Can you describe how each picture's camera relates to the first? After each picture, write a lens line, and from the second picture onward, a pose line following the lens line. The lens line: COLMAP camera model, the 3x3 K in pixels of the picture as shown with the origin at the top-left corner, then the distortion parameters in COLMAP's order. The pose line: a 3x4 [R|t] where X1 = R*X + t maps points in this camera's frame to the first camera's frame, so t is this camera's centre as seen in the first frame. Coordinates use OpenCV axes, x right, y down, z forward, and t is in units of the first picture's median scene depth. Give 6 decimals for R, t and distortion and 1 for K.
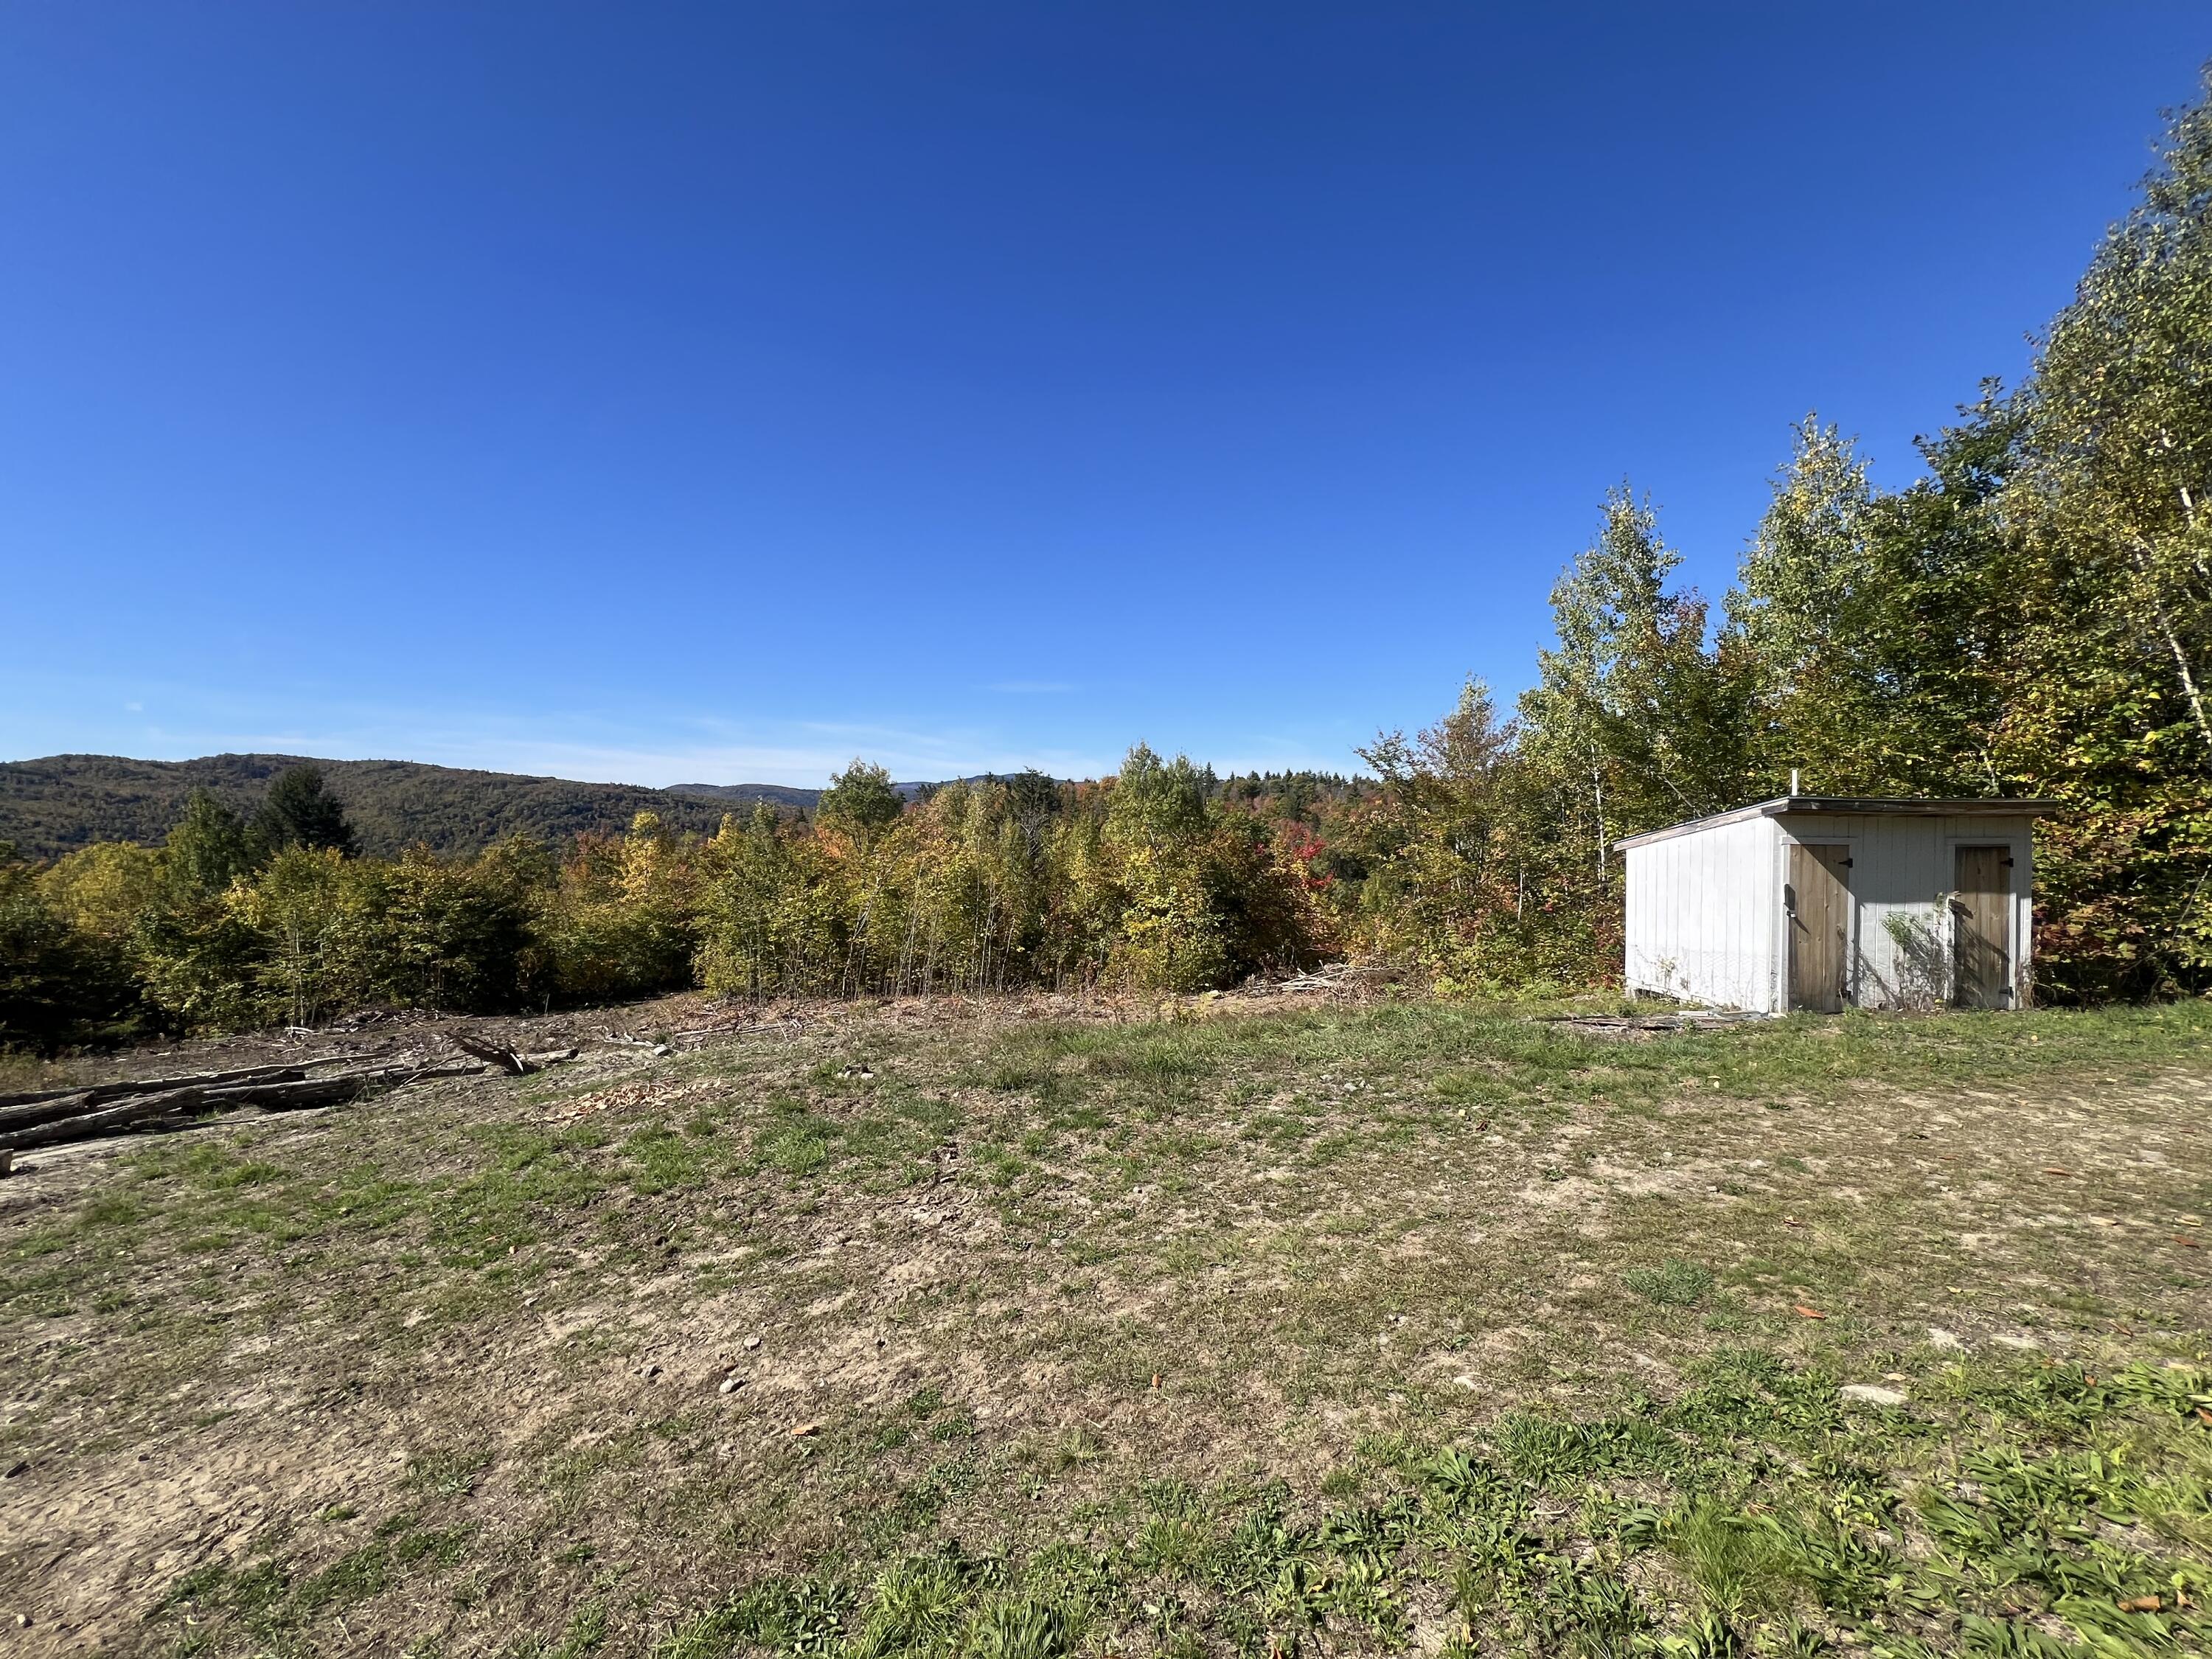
lens RADIAL K [[893.1, 0, 1072.7], [0, 893.1, 810.1], [0, 0, 1]] dist [0.001661, -0.000387]
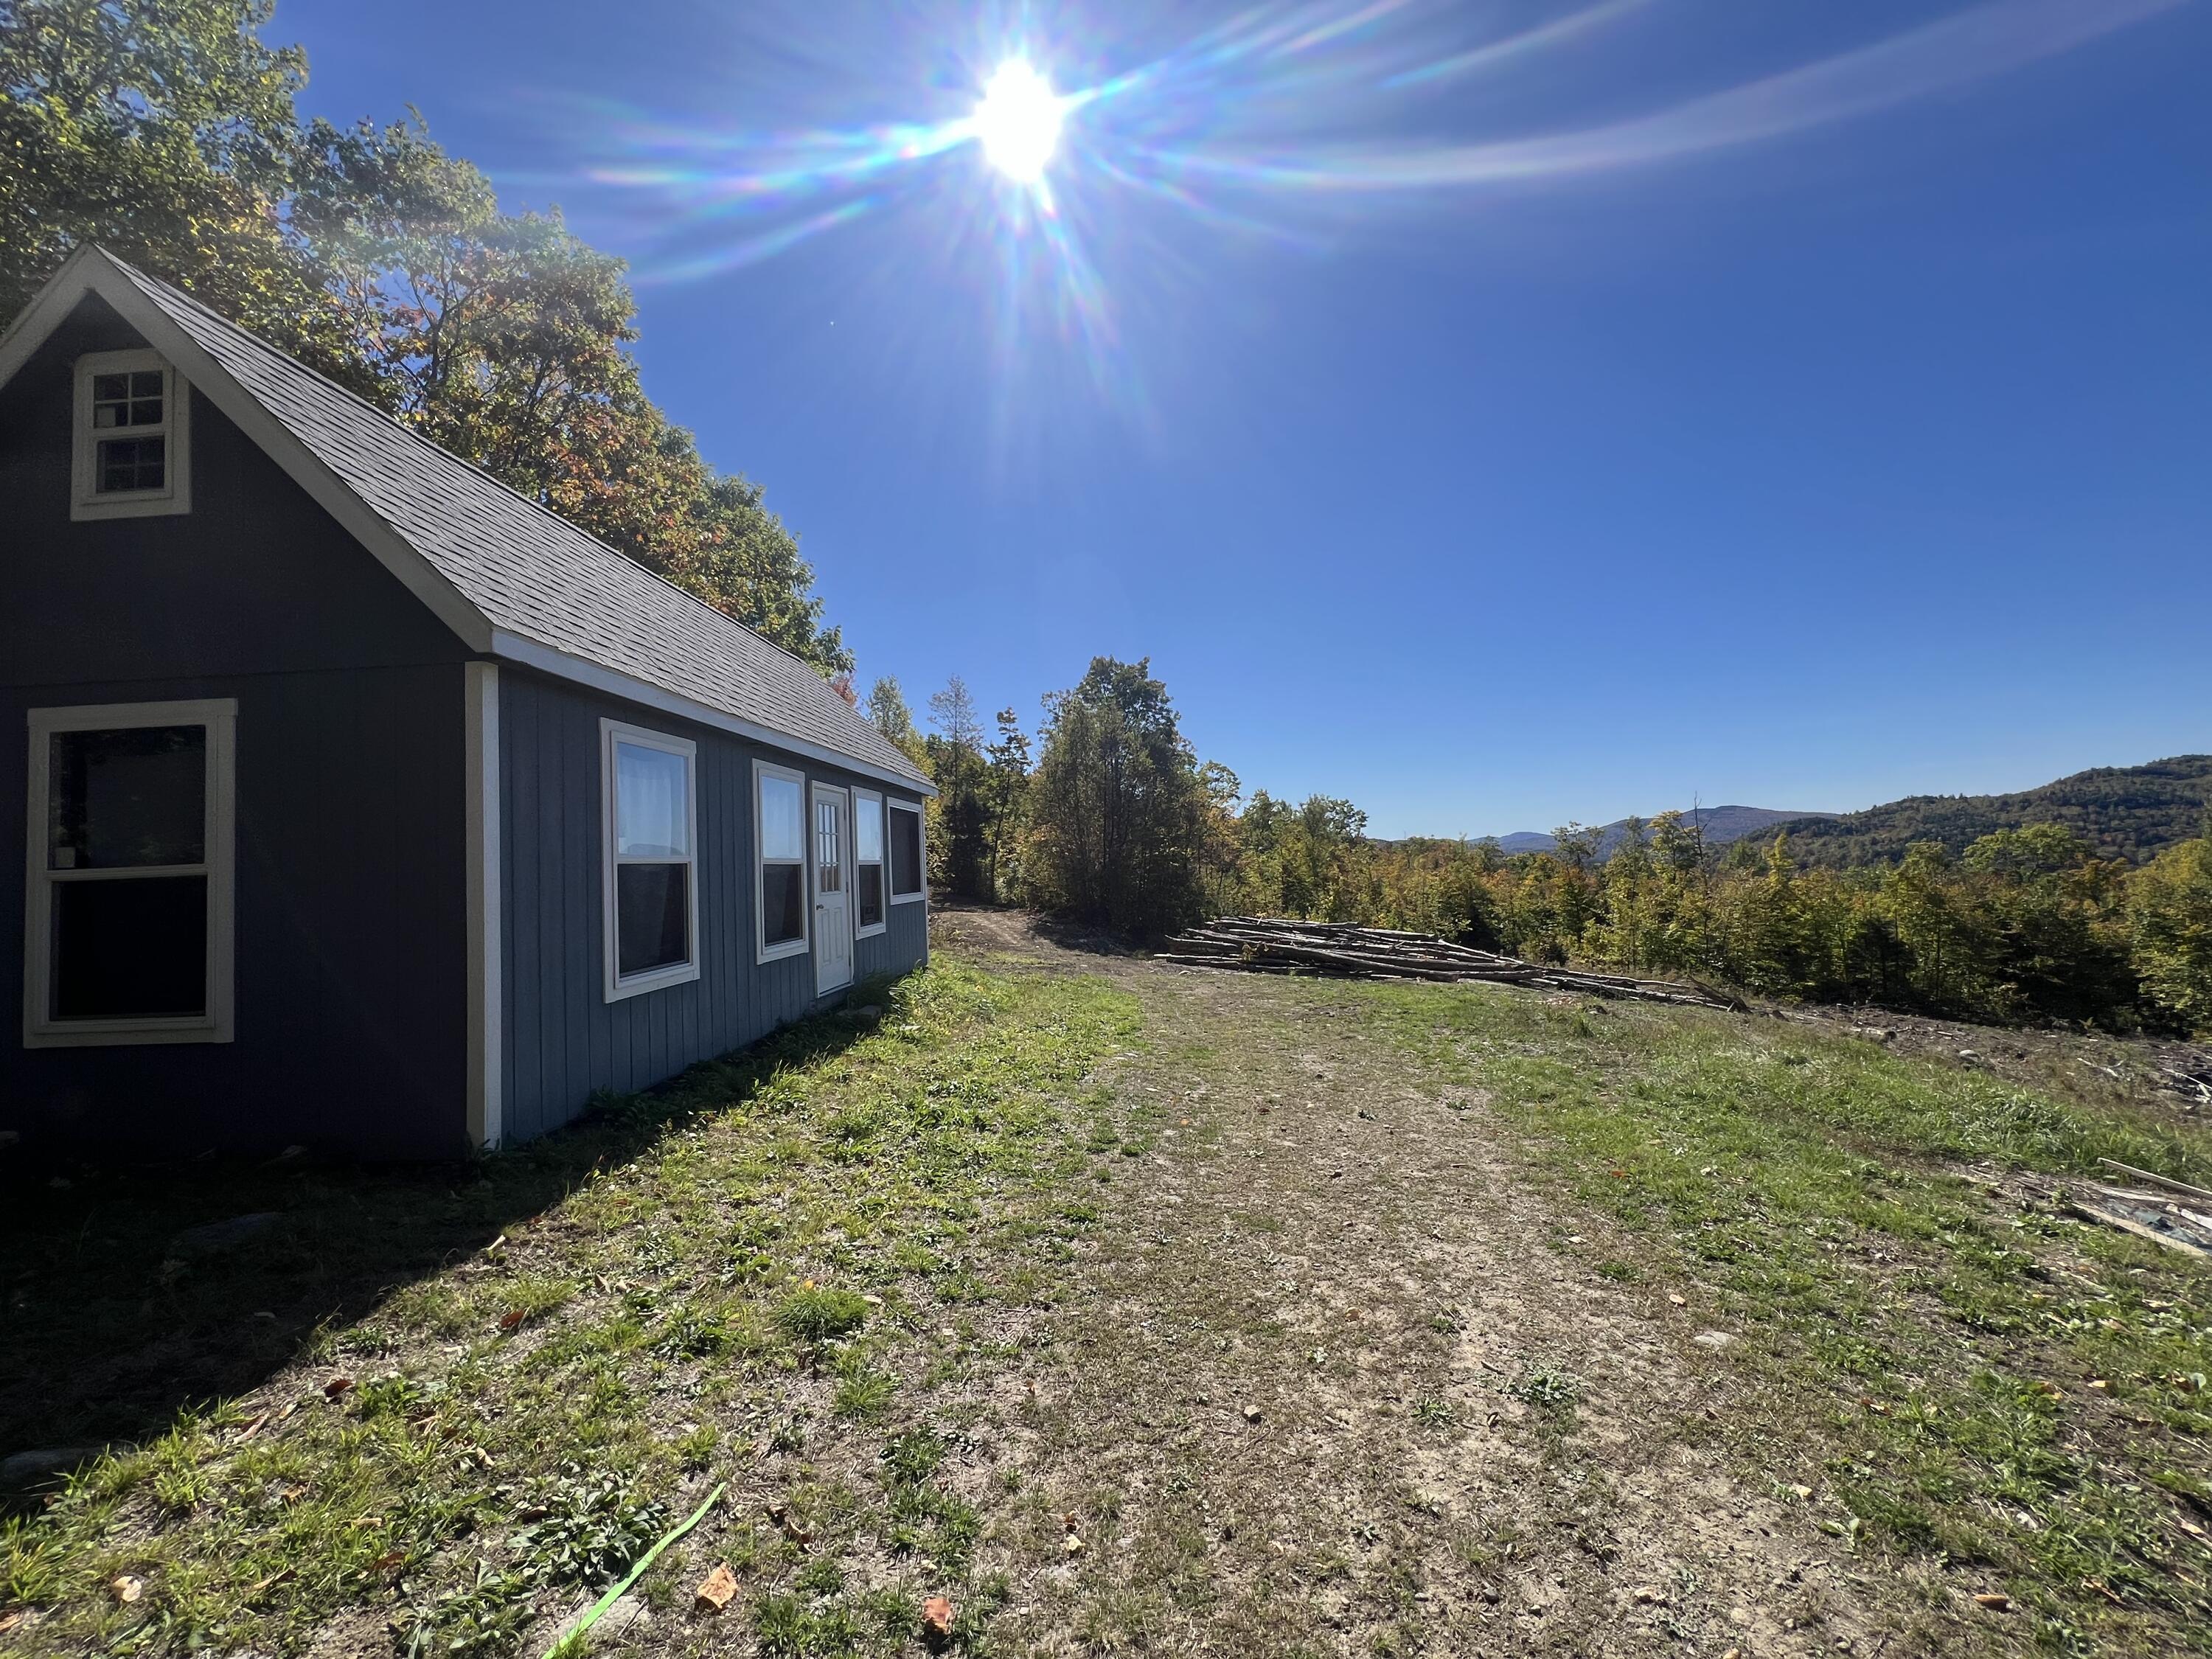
lens RADIAL K [[893.1, 0, 1069.6], [0, 893.1, 833.0], [0, 0, 1]] dist [0.001661, -0.000387]
pose [[-0.288659, -0.022720, -0.957162, 1.106347], [0.051731, 0.997888, -0.039287, 0.020691], [0.956033, -0.060856, -0.286874, 0.505727]]
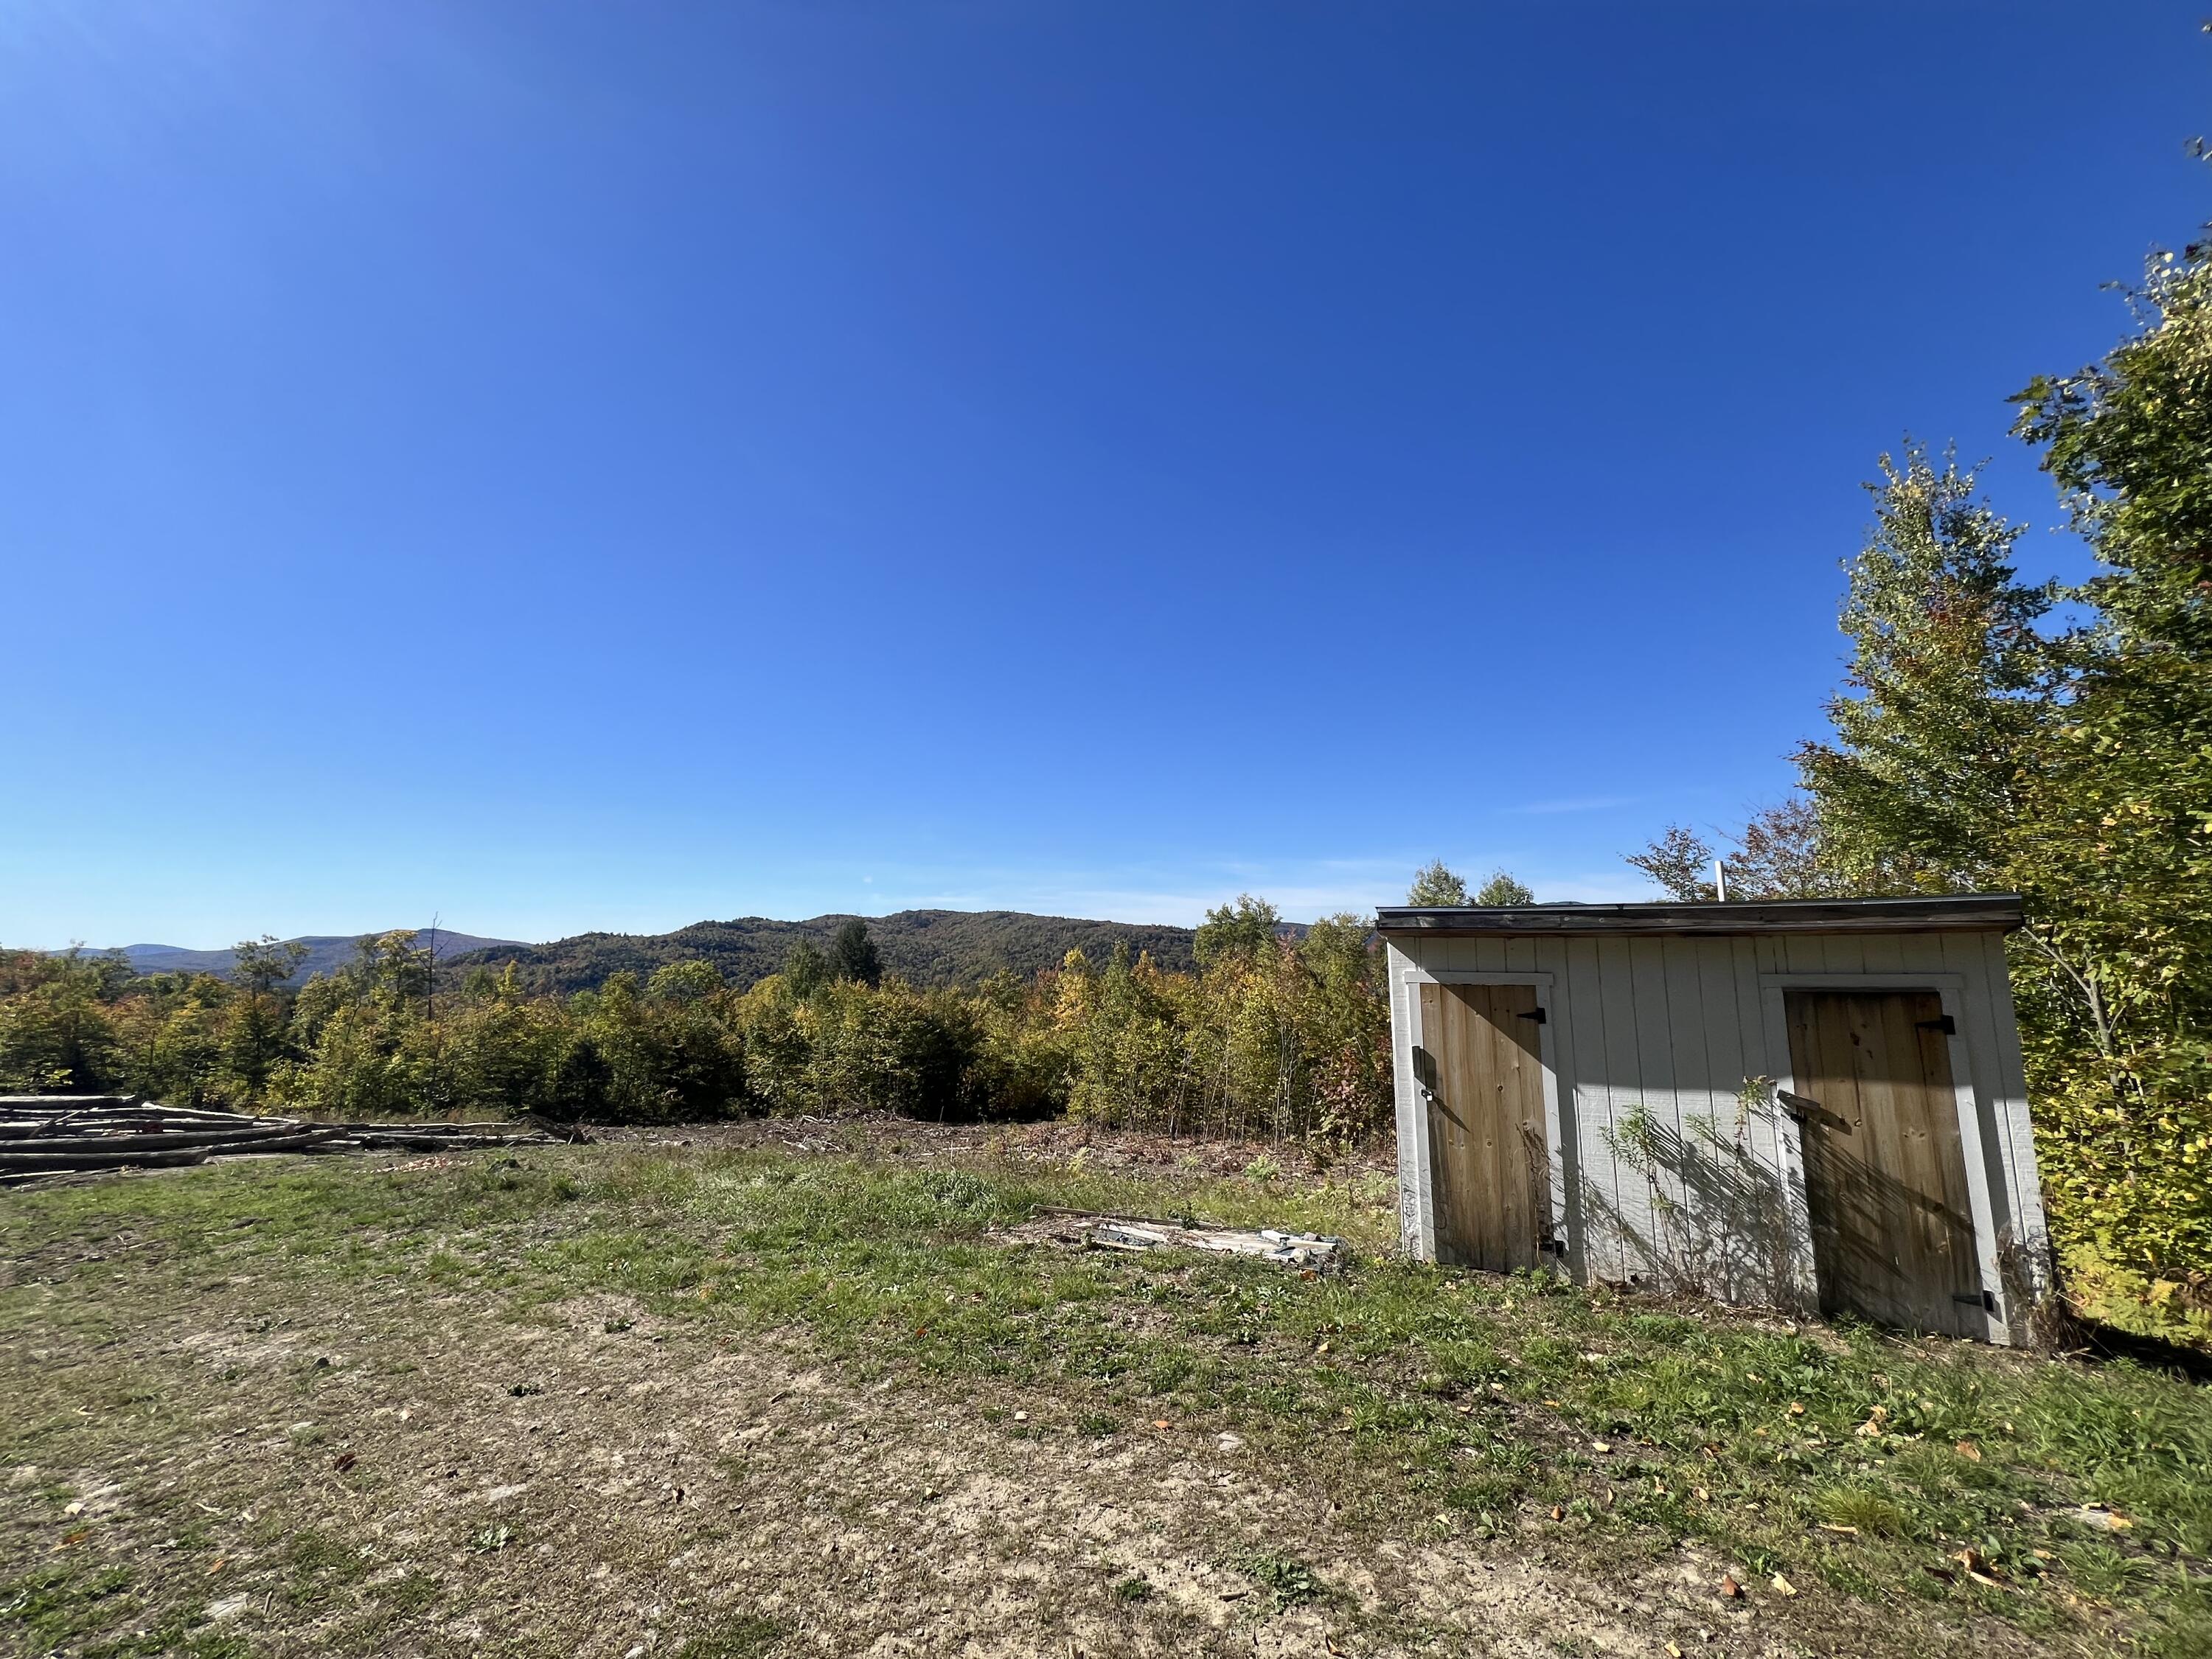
lens RADIAL K [[893.1, 0, 1123.6], [0, 893.1, 823.9], [0, 0, 1]] dist [0.001661, -0.000387]
pose [[0.844312, -0.084100, -0.529212, 0.941489], [0.011102, 0.990141, -0.139636, 0.012072], [0.535737, 0.112021, 0.836921, 0.327353]]
